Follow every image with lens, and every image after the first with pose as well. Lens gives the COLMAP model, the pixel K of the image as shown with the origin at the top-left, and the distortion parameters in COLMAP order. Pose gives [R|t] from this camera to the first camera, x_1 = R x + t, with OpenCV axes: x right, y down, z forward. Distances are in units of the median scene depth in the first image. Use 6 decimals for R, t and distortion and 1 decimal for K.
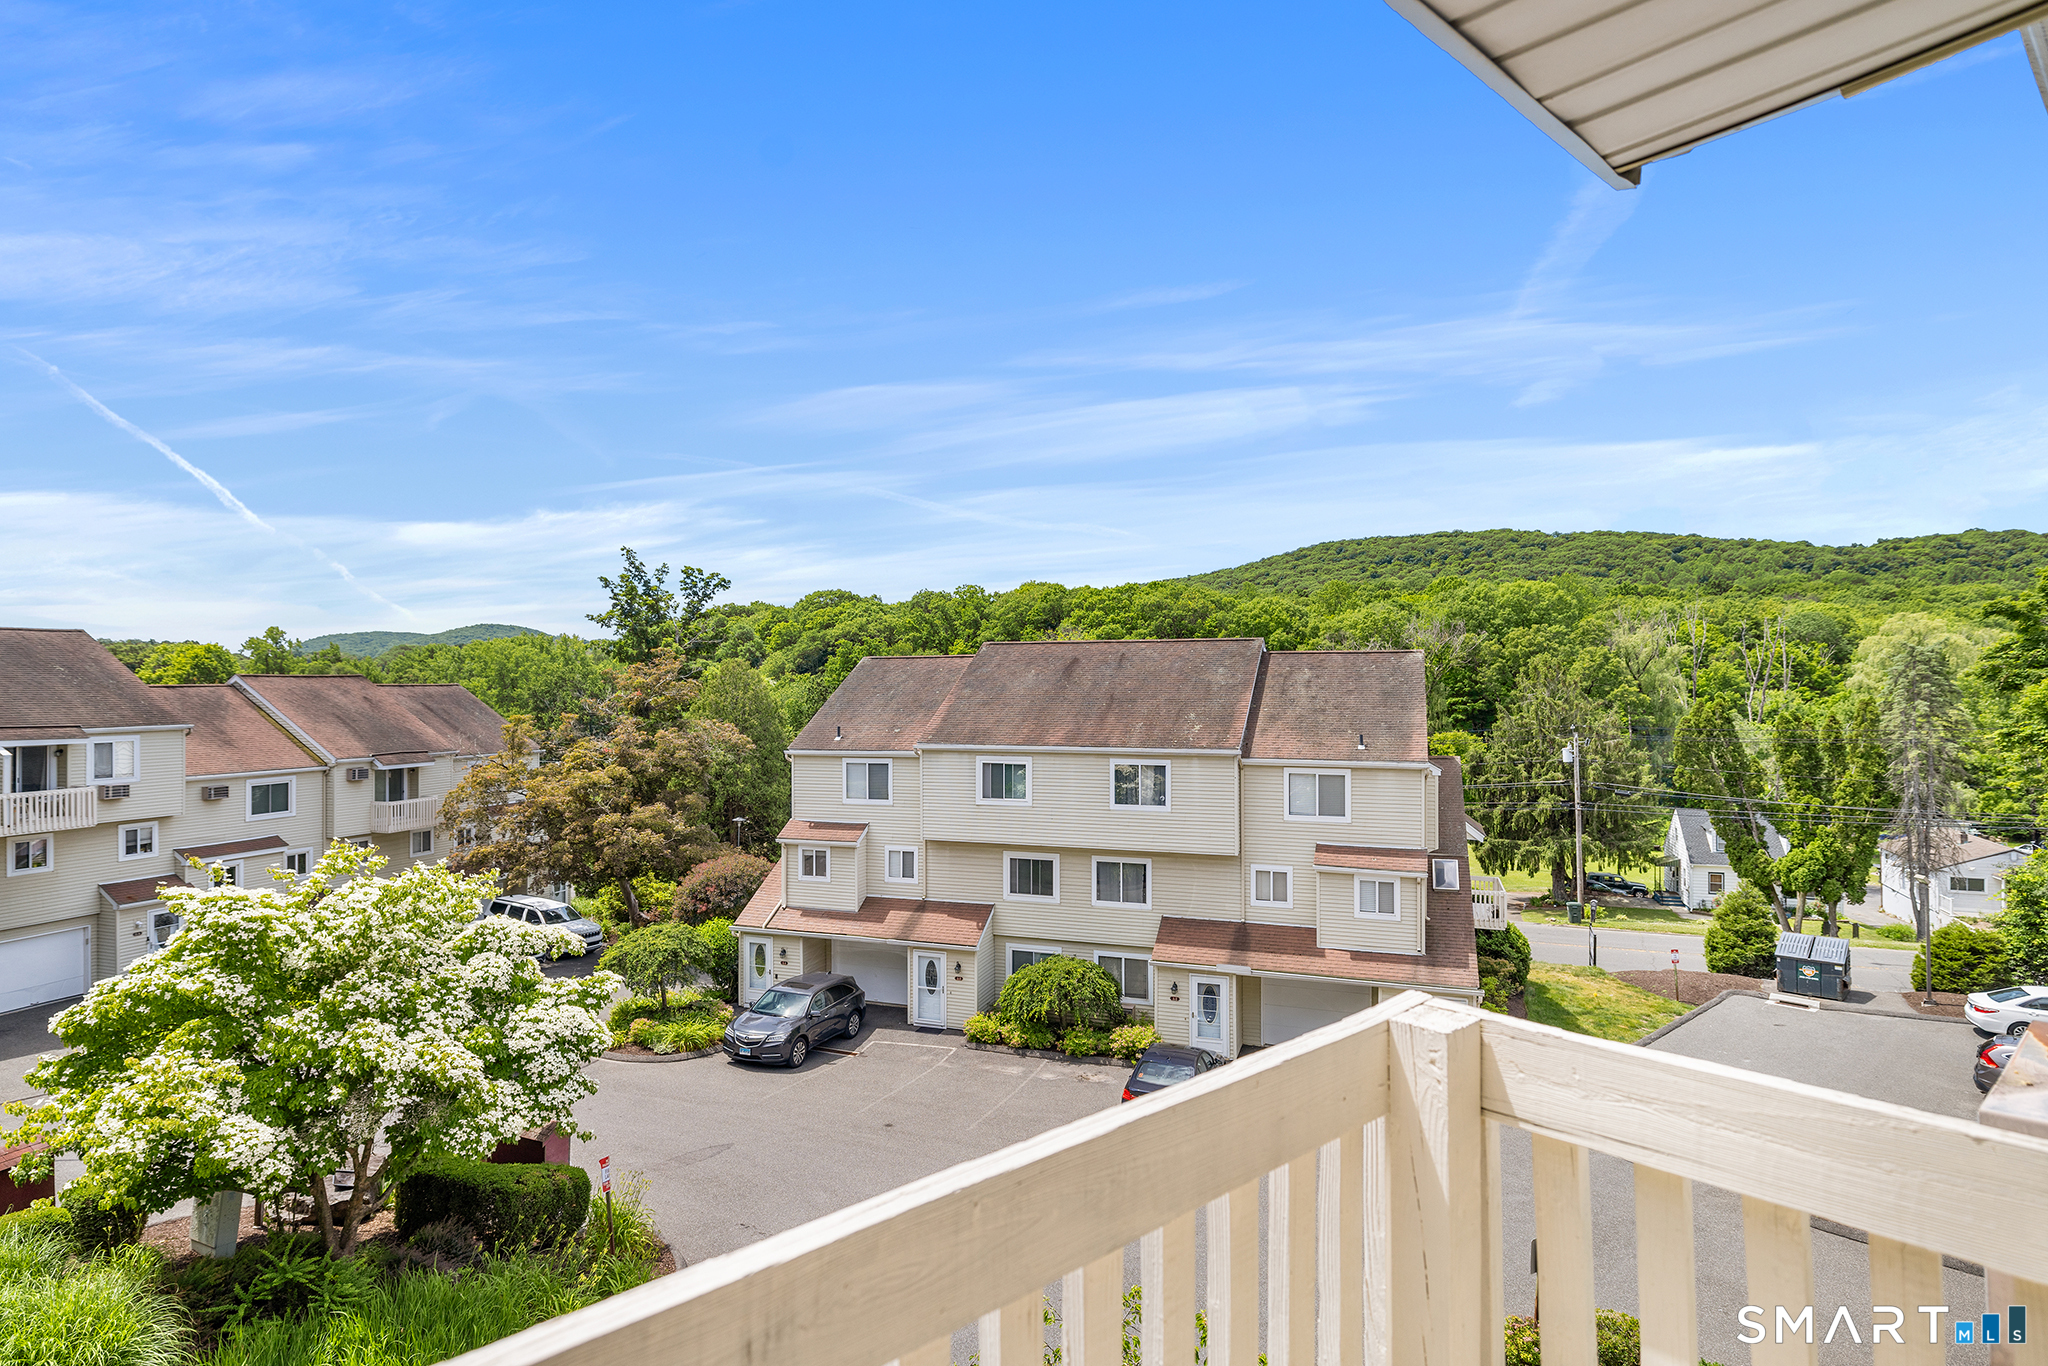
lens RADIAL K [[1068.7, 0, 1013.1], [0, 1068.7, 679.8], [0, 0, 1]] dist [0.000593, -0.000993]
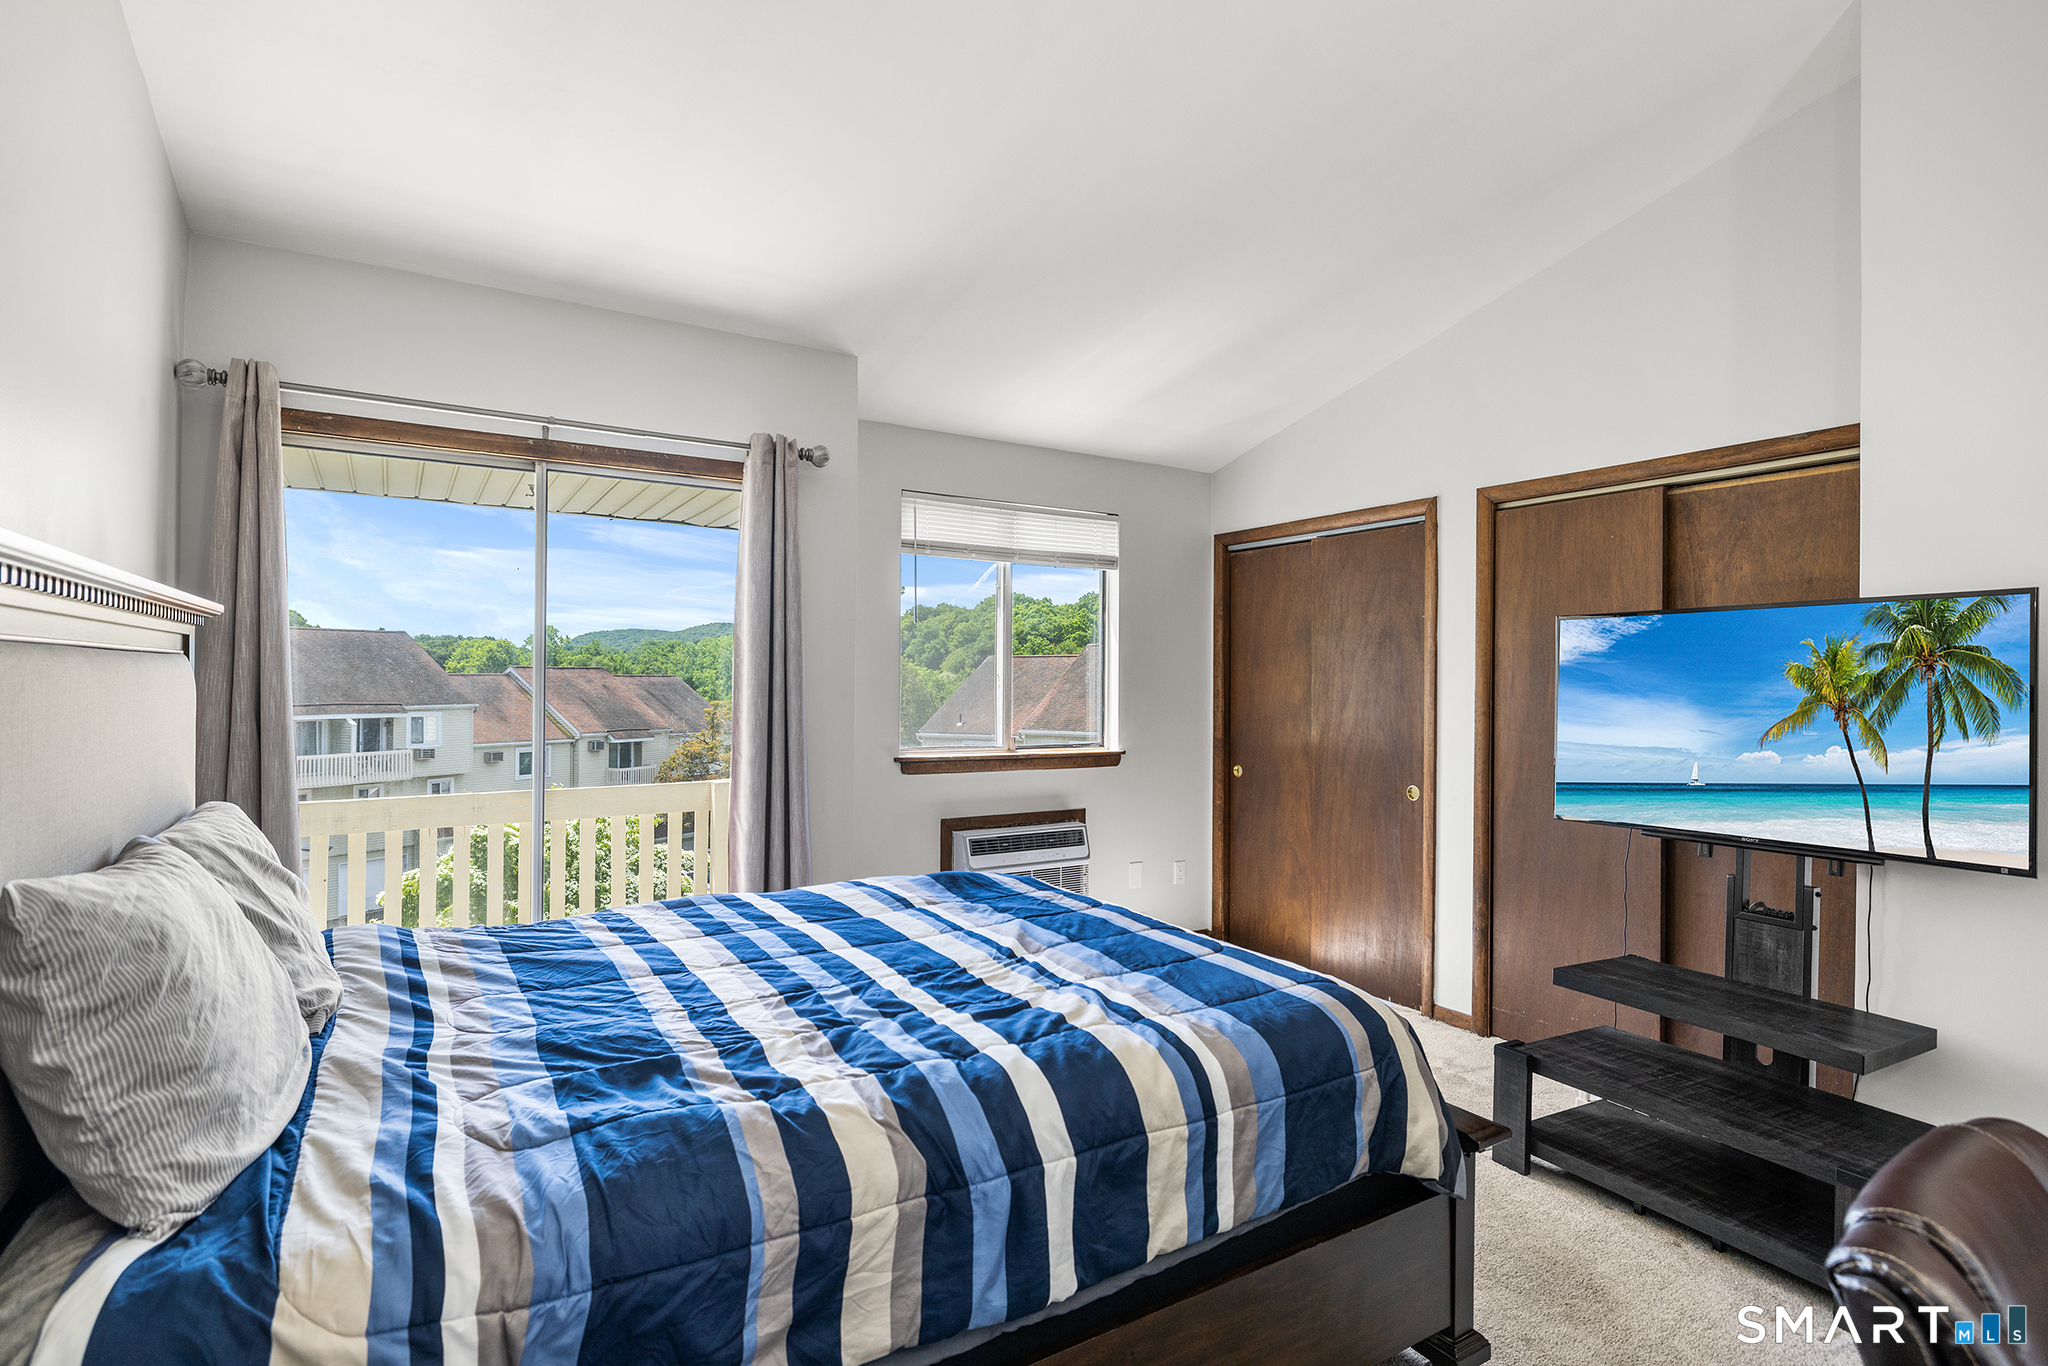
lens RADIAL K [[993.3, 0, 1019.2], [0, 993.3, 681.0], [0, 0, 1]] dist [-0.008901, 0.001028]
pose [[0.986507, 0.010656, -0.163370, 0.087329], [-0.009704, 0.999931, 0.006627, -0.001108], [0.163429, -0.004952, 0.986543, -0.091664]]
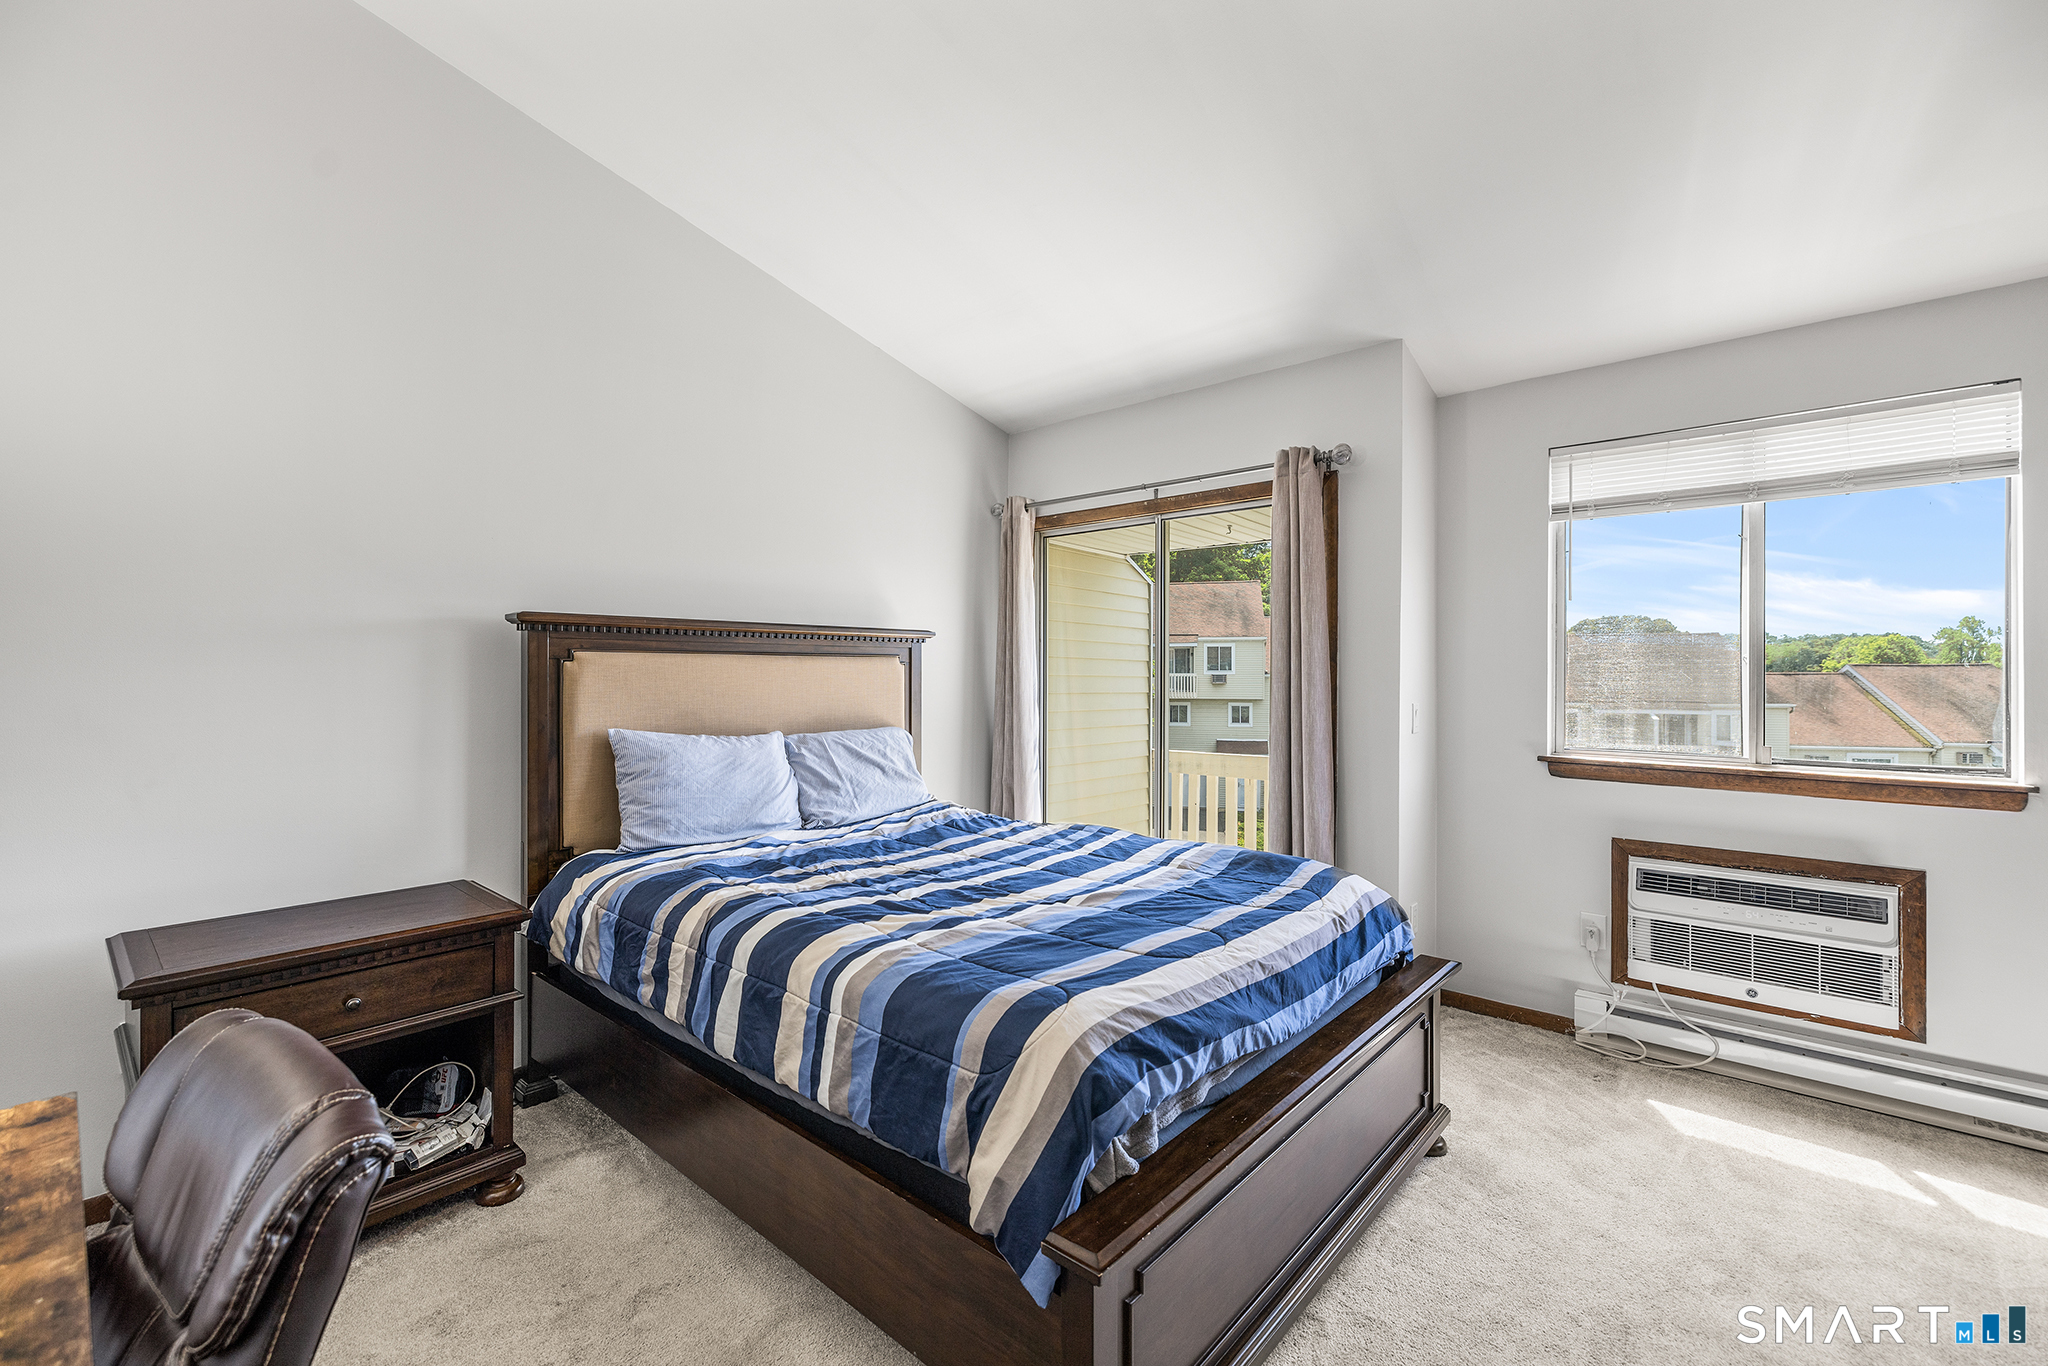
lens RADIAL K [[872.2, 0, 1019.4], [0, 872.2, 674.9], [0, 0, 1]] dist [-0.001249, 0.000342]
pose [[0.125801, 0.003691, -0.992049, 0.143727], [0.003308, 0.999986, 0.004140, 0.000056], [0.992050, -0.003803, 0.125788, -0.036174]]
